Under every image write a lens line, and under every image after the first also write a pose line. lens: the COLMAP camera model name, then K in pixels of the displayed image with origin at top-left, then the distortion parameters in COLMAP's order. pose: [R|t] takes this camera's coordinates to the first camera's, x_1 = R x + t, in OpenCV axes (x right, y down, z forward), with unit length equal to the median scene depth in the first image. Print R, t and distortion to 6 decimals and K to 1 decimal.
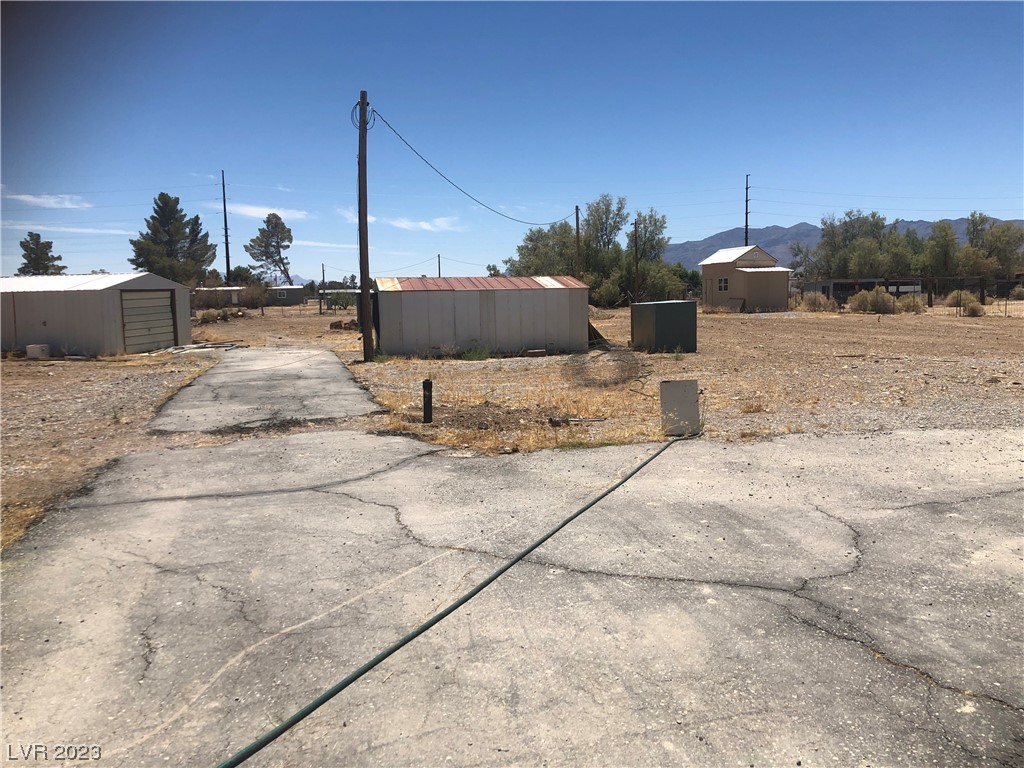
lens RADIAL K [[838.7, 0, 519.7], [0, 838.7, 379.5], [0, 0, 1]] dist [0.033421, -0.043310]
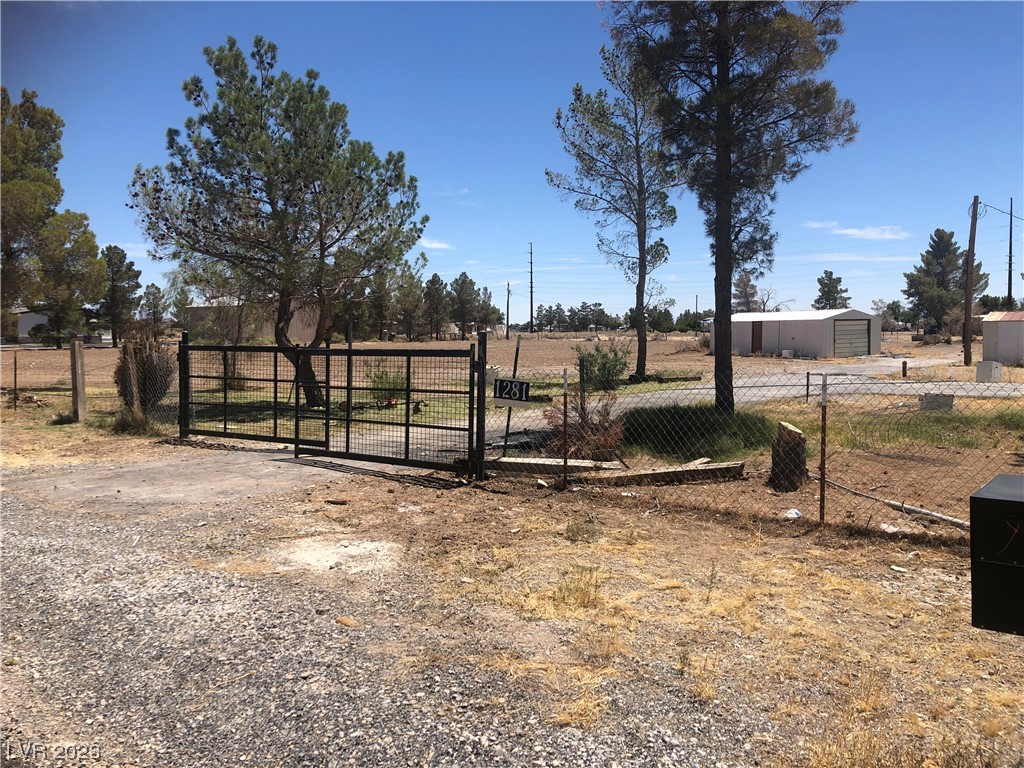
lens RADIAL K [[838.7, 0, 525.7], [0, 838.7, 374.8], [0, 0, 1]] dist [0.033421, -0.043310]
pose [[0.640926, 0.055169, -0.765617, 0.122091], [-0.082862, 0.996558, 0.002444, 0.014638], [0.763117, 0.061875, 0.643291, -0.156423]]
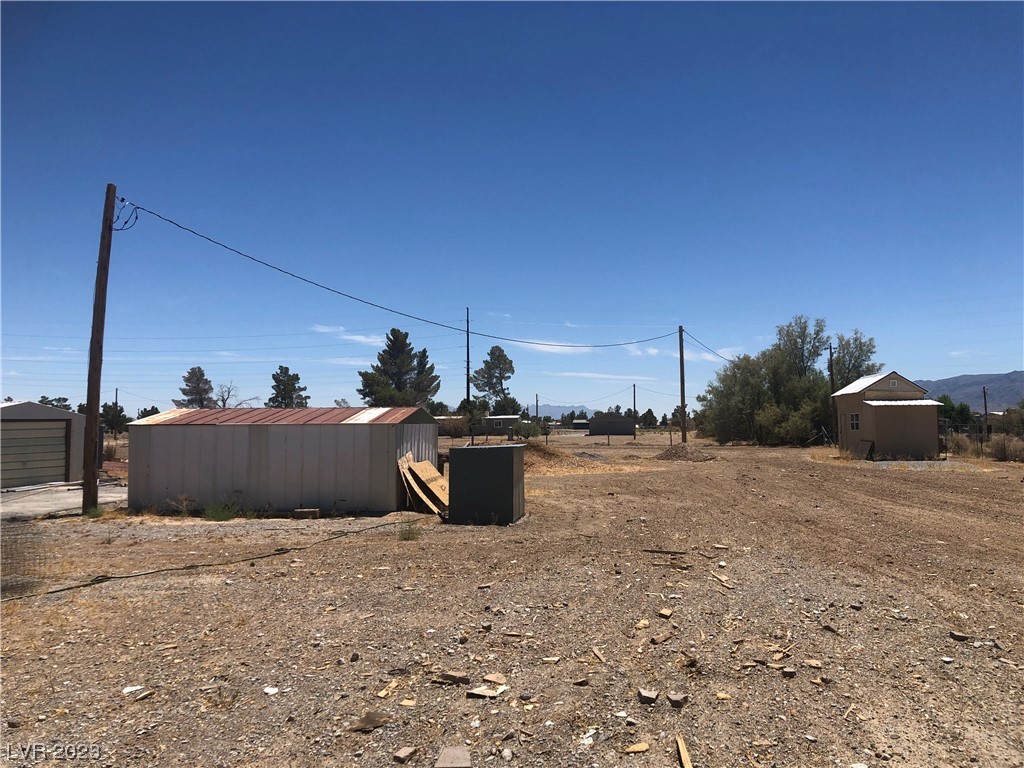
lens RADIAL K [[838.7, 0, 508.6], [0, 838.7, 369.4], [0, 0, 1]] dist [0.033421, -0.043310]
pose [[0.940653, -0.007061, -0.339295, 0.111523], [-0.049438, 0.986267, -0.157588, -0.012428], [0.335748, 0.165010, 0.927386, 0.093709]]
